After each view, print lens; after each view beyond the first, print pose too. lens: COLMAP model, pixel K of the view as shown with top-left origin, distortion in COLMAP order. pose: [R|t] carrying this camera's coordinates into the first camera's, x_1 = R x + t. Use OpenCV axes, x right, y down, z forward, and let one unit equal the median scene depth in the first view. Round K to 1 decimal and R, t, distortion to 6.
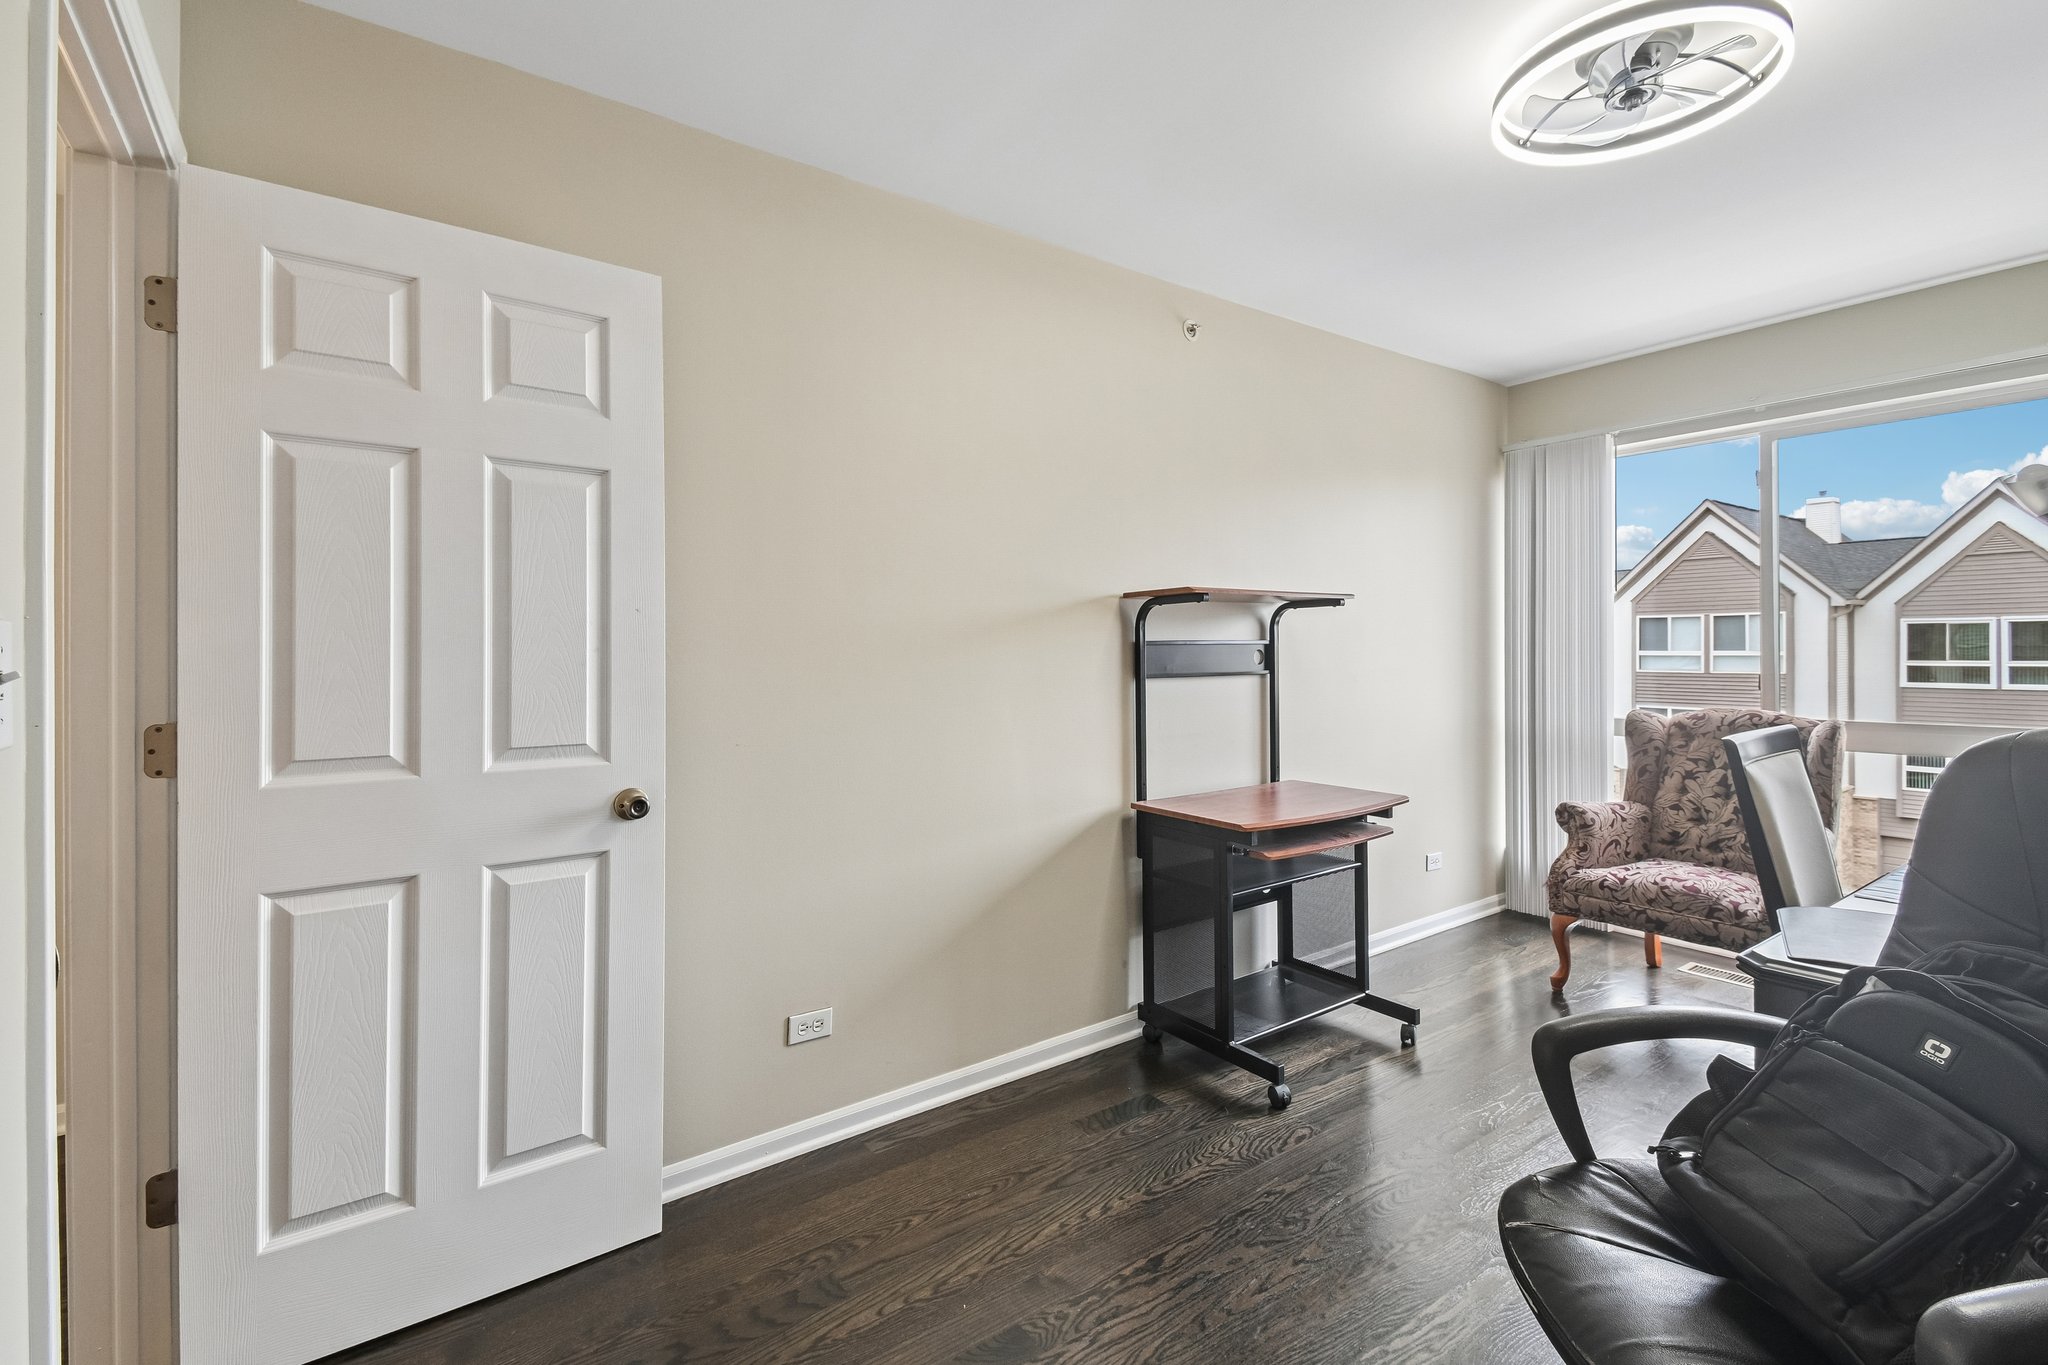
lens RADIAL K [[898.3, 0, 1028.6], [0, 898.3, 664.1], [0, 0, 1]] dist [0.029643, -0.000601]
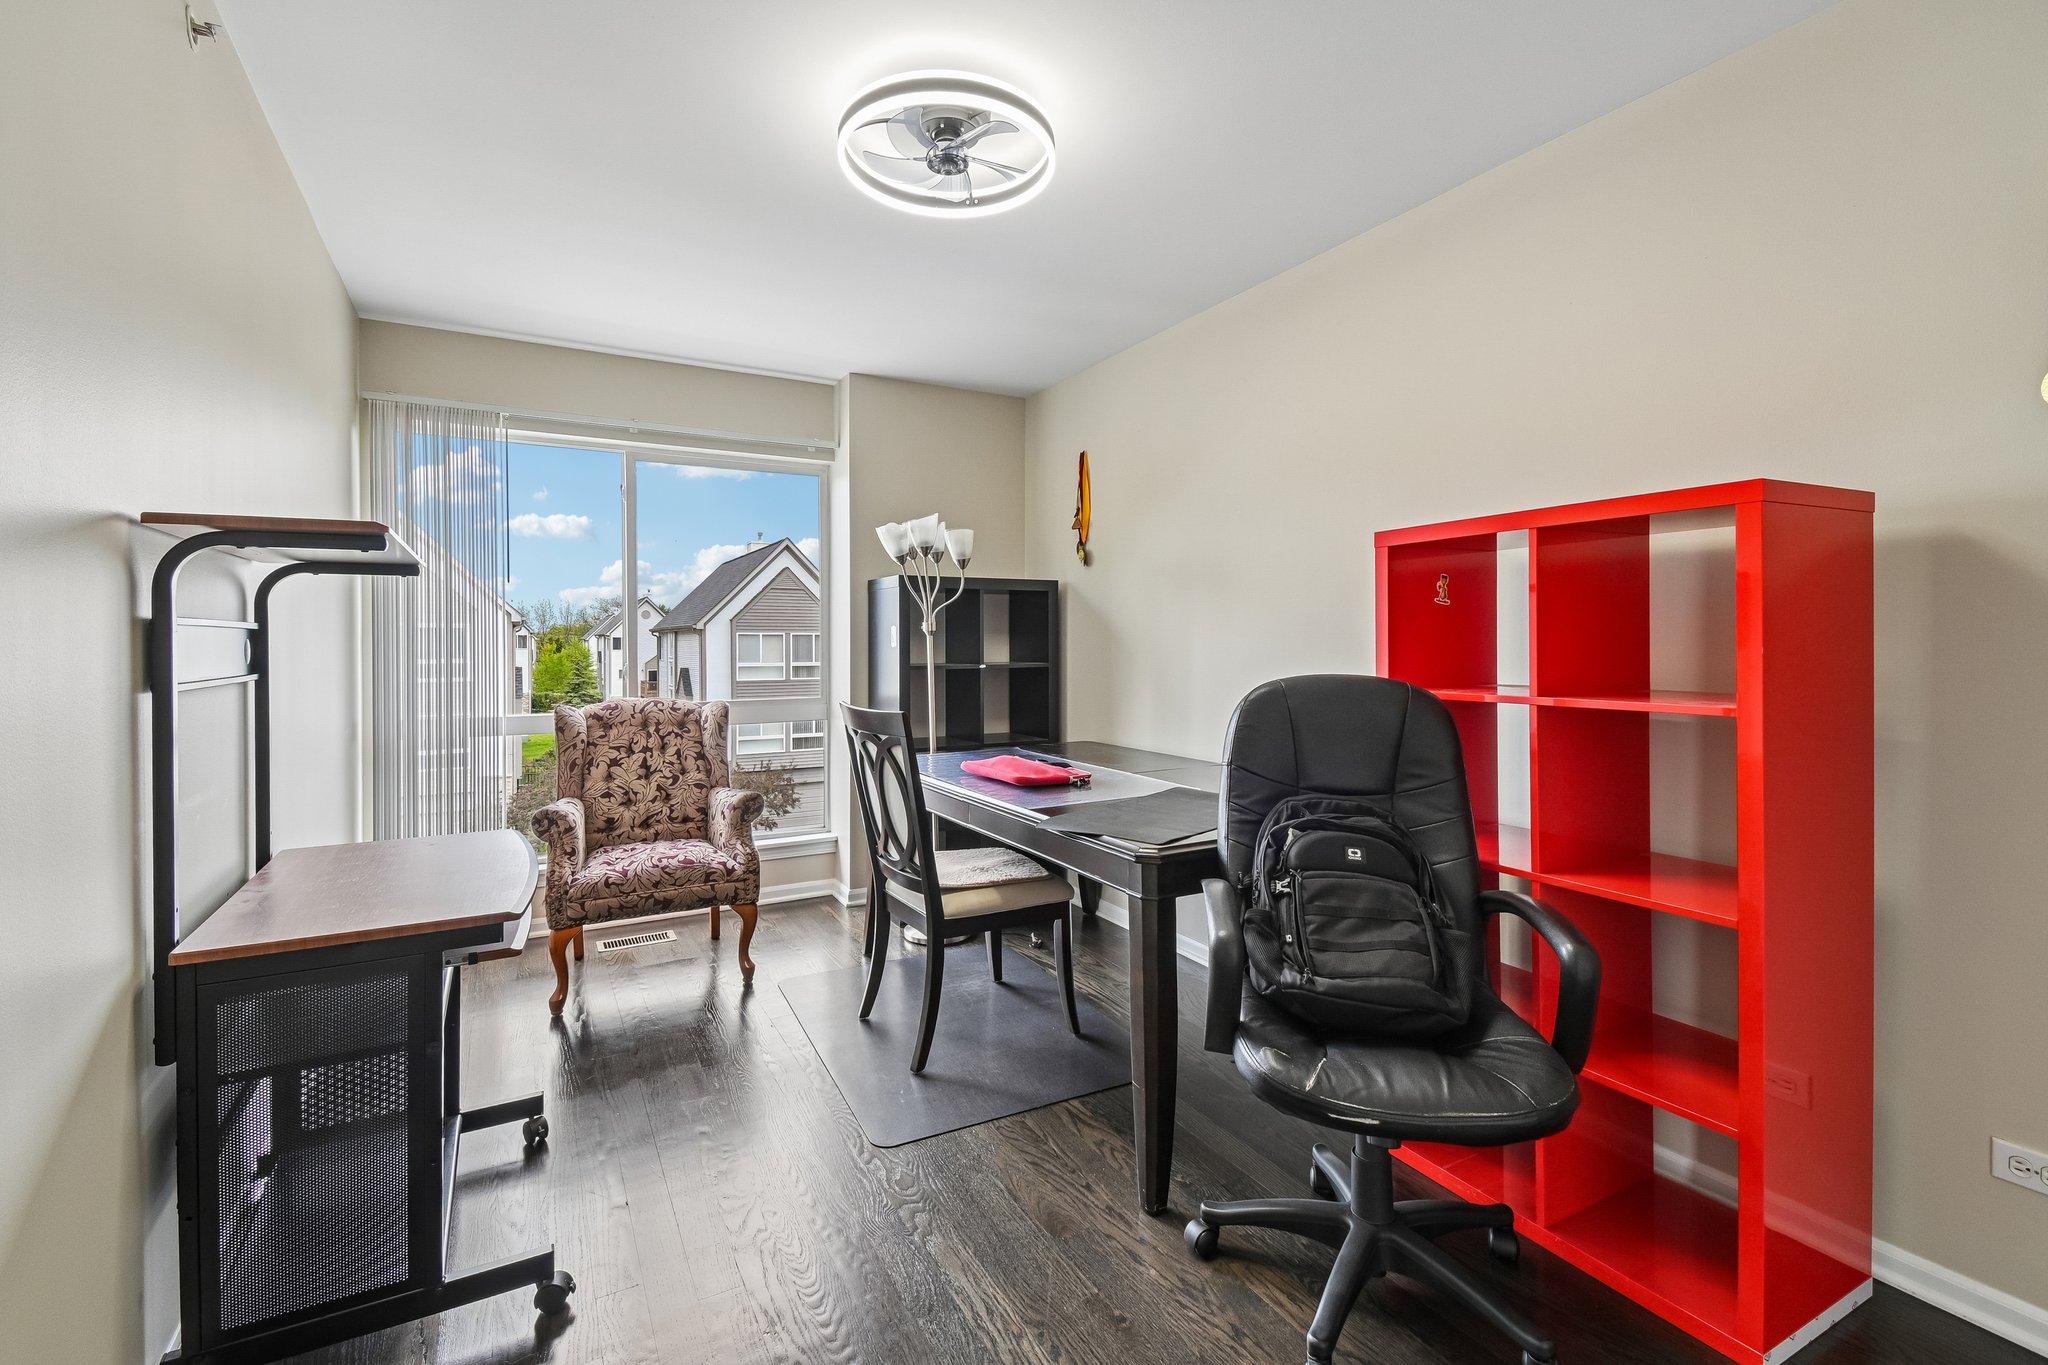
lens RADIAL K [[898.3, 0, 1026.7], [0, 898.3, 664.0], [0, 0, 1]] dist [0.029643, -0.000601]
pose [[0.155589, -0.020426, 0.987611, -0.239742], [0.021395, 0.999621, 0.017304, -0.000331], [-0.987590, 0.018438, 0.155967, 0.373934]]
